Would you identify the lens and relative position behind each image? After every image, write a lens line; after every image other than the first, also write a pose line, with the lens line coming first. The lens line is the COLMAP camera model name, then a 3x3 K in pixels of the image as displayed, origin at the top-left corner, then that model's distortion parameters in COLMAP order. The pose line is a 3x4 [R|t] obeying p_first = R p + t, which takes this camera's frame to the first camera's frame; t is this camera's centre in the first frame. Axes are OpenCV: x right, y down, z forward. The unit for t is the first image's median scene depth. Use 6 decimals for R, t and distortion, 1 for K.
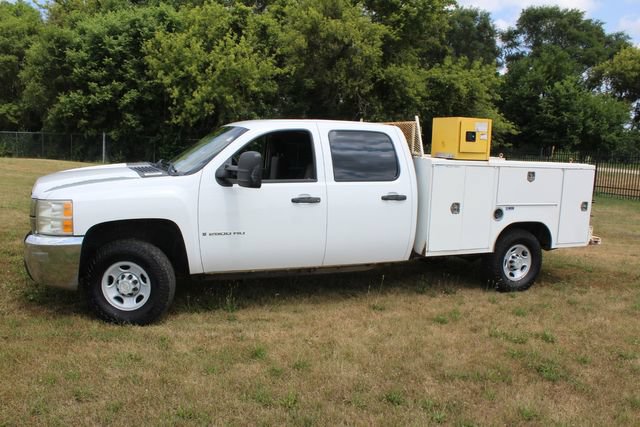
lens RADIAL K [[527.3, 0, 321.3], [0, 527.3, 218.0], [0, 0, 1]] dist [-0.211593, 0.207189]
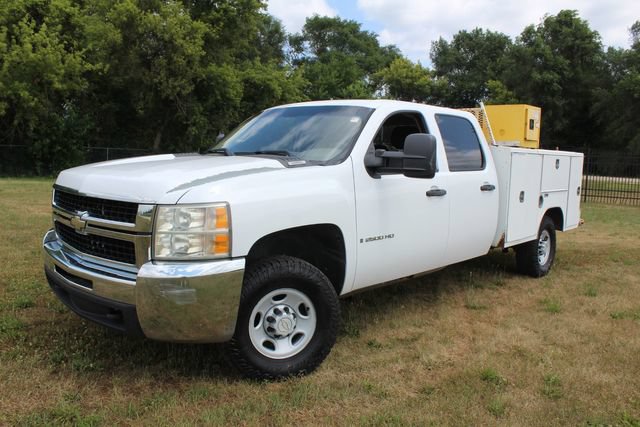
lens RADIAL K [[527.3, 0, 321.3], [0, 527.3, 218.0], [0, 0, 1]] dist [-0.211593, 0.207189]
pose [[0.912698, -0.061943, 0.403912, -0.100808], [0.065319, 0.997850, 0.005431, -0.001793], [-0.403380, 0.021426, 0.914782, 0.053915]]
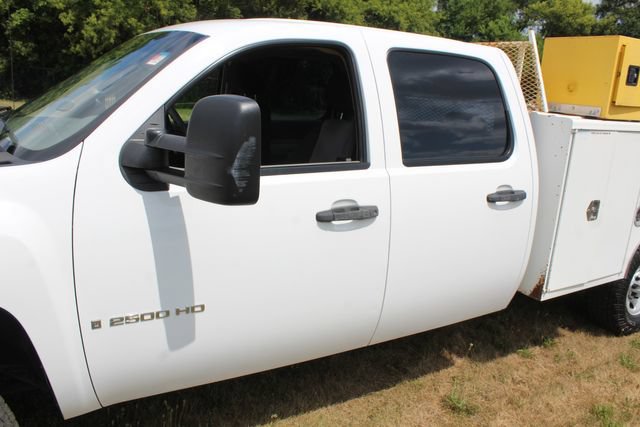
lens RADIAL K [[527.3, 0, 321.3], [0, 527.3, 218.0], [0, 0, 1]] dist [-0.211593, 0.207189]
pose [[0.988181, -0.013267, 0.152717, -0.020823], [-0.004846, 0.993046, 0.117624, -0.014678], [-0.153215, -0.116974, 0.981245, 0.108974]]
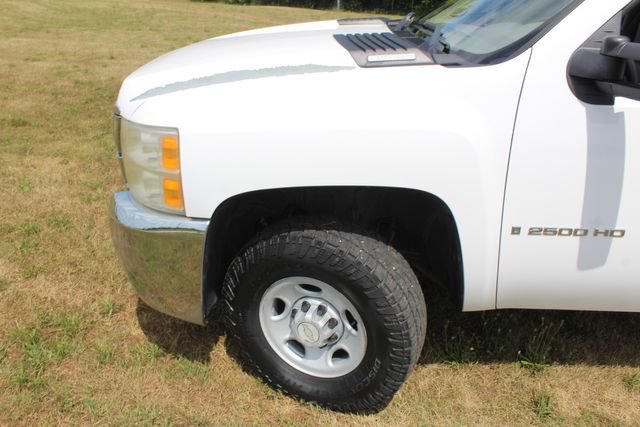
lens RADIAL K [[527.3, 0, 321.3], [0, 527.3, 218.0], [0, 0, 1]] dist [-0.211593, 0.207189]
pose [[0.897610, 0.153404, -0.413236, -0.034033], [-0.031740, 0.957548, 0.286522, -0.013464], [0.439647, -0.244069, 0.864373, 0.106694]]
